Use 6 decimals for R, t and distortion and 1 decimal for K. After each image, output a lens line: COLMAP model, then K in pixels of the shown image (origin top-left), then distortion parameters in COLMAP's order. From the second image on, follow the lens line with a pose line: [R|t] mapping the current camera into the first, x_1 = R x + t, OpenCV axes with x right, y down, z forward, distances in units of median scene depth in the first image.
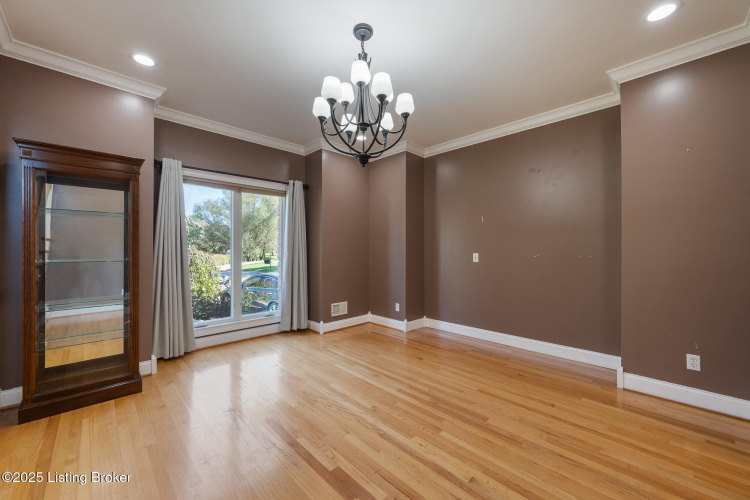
lens RADIAL K [[292.7, 0, 374.3], [0, 292.7, 251.6], [0, 0, 1]] dist [-0.001015, 0.000221]
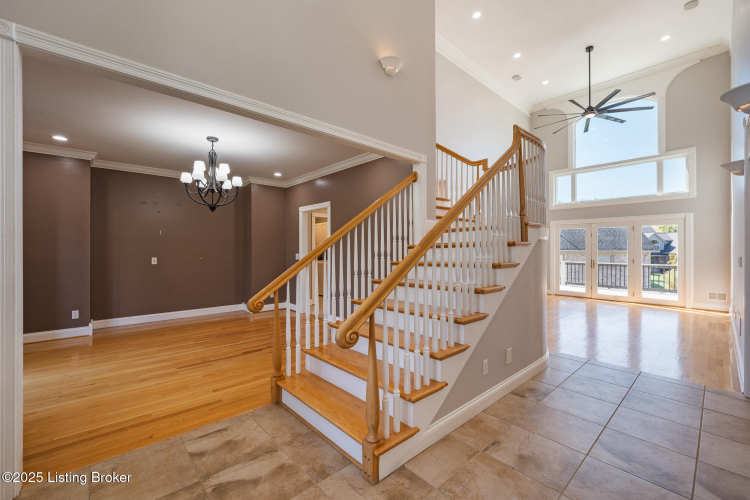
lens RADIAL K [[313.0, 0, 374.4], [0, 313.0, 251.3], [0, 0, 1]] dist [-0.002492, -0.000168]
pose [[0.040985, -0.005389, 0.999145, -1.859054], [0.003625, 0.999980, 0.005245, -0.048445], [-0.999153, 0.003407, 0.041004, -0.101669]]
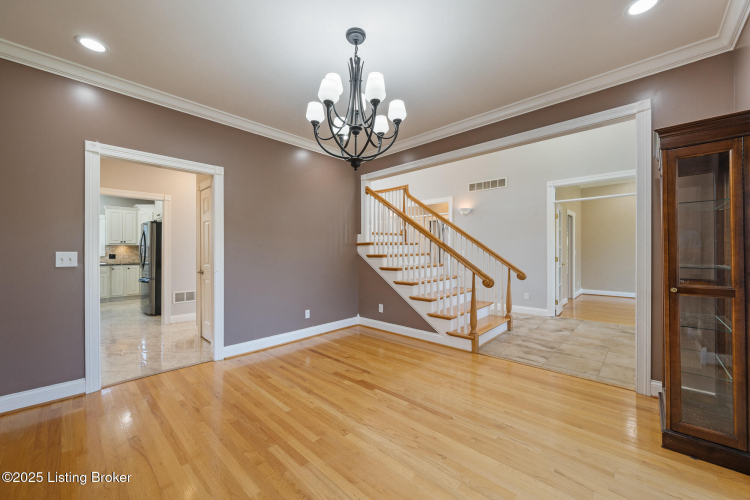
lens RADIAL K [[292.7, 0, 375.8], [0, 292.7, 250.4], [0, 0, 1]] dist [-0.001015, 0.000221]
pose [[-0.998630, 0.004038, -0.052171, -0.050512], [0.004138, 0.999990, -0.001797, -0.010658], [0.052163, -0.002010, -0.998637, 1.892996]]
